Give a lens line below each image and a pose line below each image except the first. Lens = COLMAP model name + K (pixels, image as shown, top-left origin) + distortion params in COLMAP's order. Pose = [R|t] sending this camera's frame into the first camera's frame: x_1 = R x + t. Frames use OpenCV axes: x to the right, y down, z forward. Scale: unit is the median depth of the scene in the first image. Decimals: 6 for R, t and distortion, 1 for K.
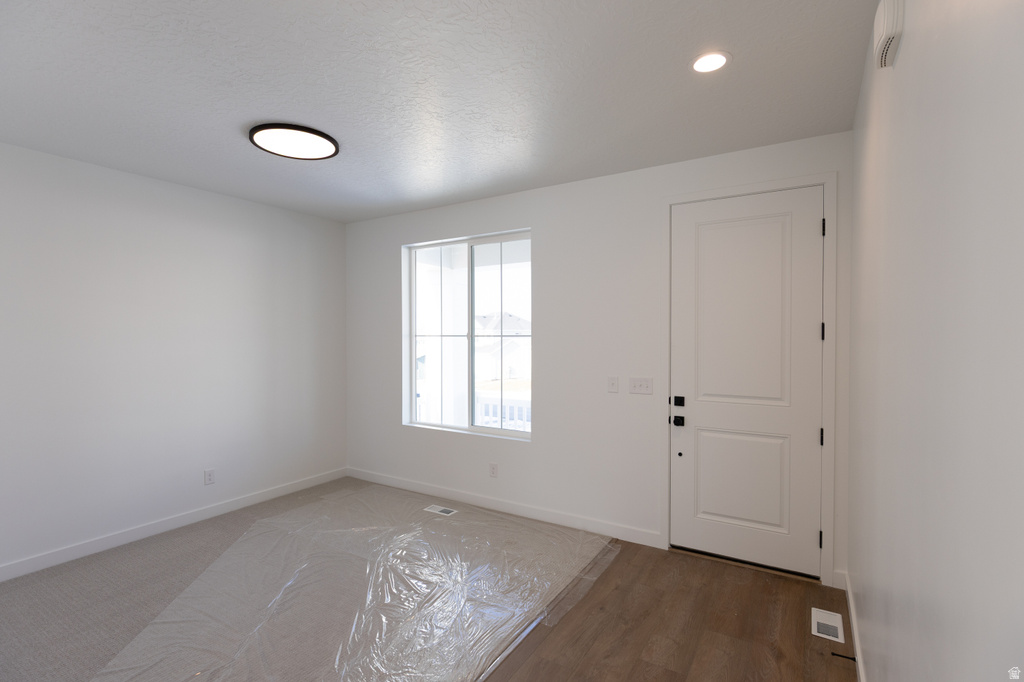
lens RADIAL K [[482.4, 0, 508.9], [0, 482.4, 345.2], [0, 0, 1]] dist [-0.002559, -0.000604]
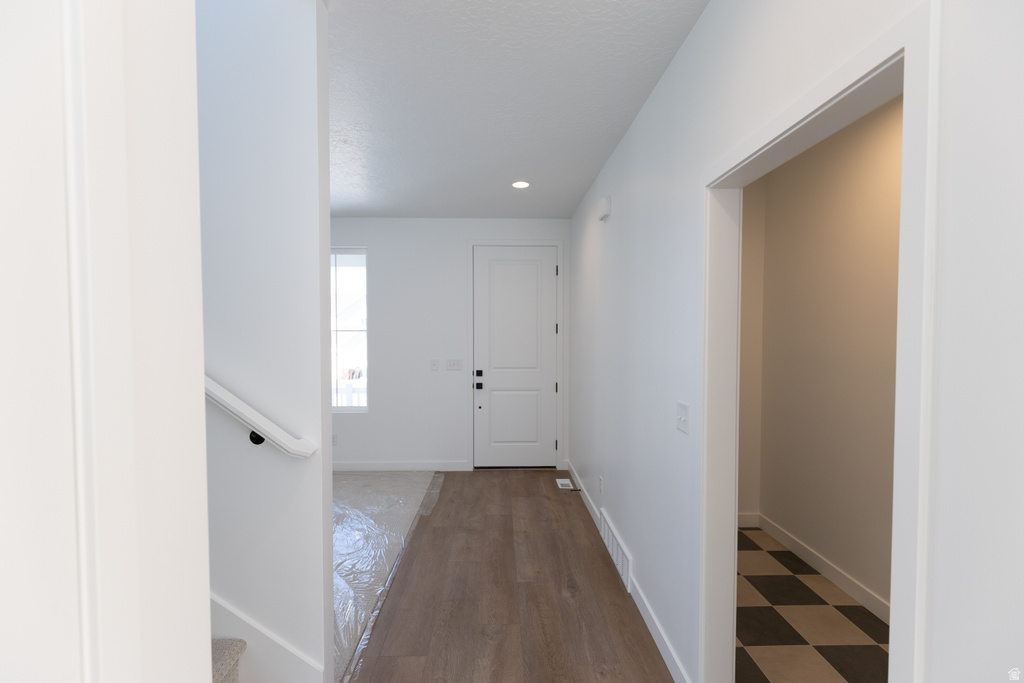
lens RADIAL K [[482.4, 0, 508.9], [0, 482.4, 345.7], [0, 0, 1]] dist [-0.002559, -0.000604]
pose [[0.834816, -0.012563, 0.550385, -0.437375], [0.006175, 0.999890, 0.013456, 0.007943], [-0.550494, -0.007835, 0.834803, -0.360096]]
